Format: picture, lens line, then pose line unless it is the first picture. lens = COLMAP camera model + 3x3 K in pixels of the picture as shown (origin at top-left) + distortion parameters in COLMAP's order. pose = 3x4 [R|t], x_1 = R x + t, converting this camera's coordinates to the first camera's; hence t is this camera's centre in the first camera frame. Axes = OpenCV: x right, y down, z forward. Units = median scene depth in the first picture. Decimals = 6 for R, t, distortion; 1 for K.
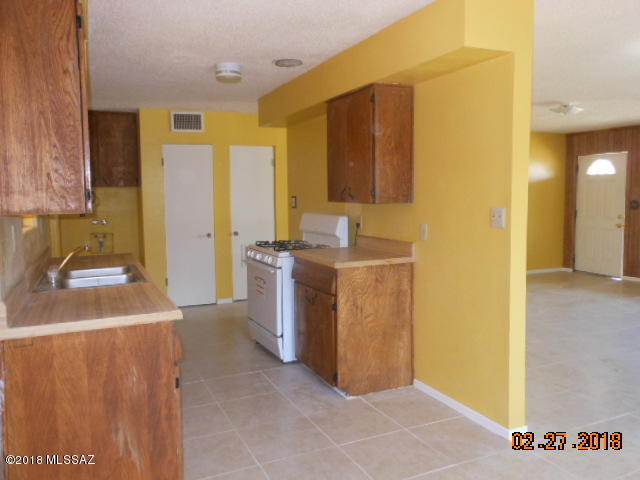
lens RADIAL K [[516.9, 0, 319.0], [0, 516.9, 238.5], [0, 0, 1]] dist [0.015695, 0.005716]
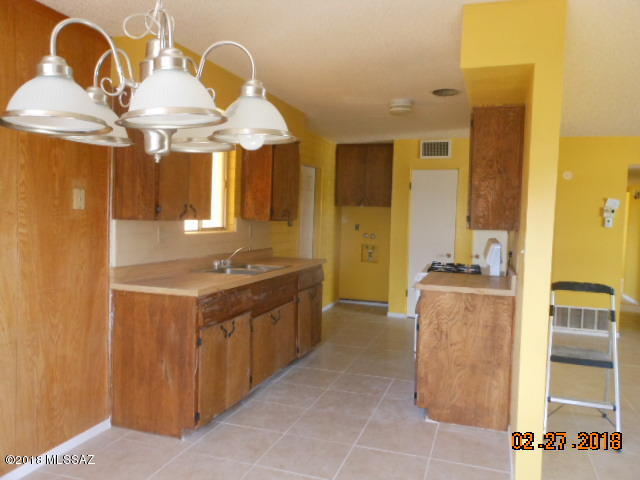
lens RADIAL K [[516.9, 0, 320.0], [0, 516.9, 240.0], [0, 0, 1]] dist [0.015695, 0.005716]
pose [[0.731296, 0.070743, -0.678381, 0.559787], [-0.097190, 0.995265, -0.000983, -0.019558], [0.675100, 0.066651, 0.734709, 0.093994]]
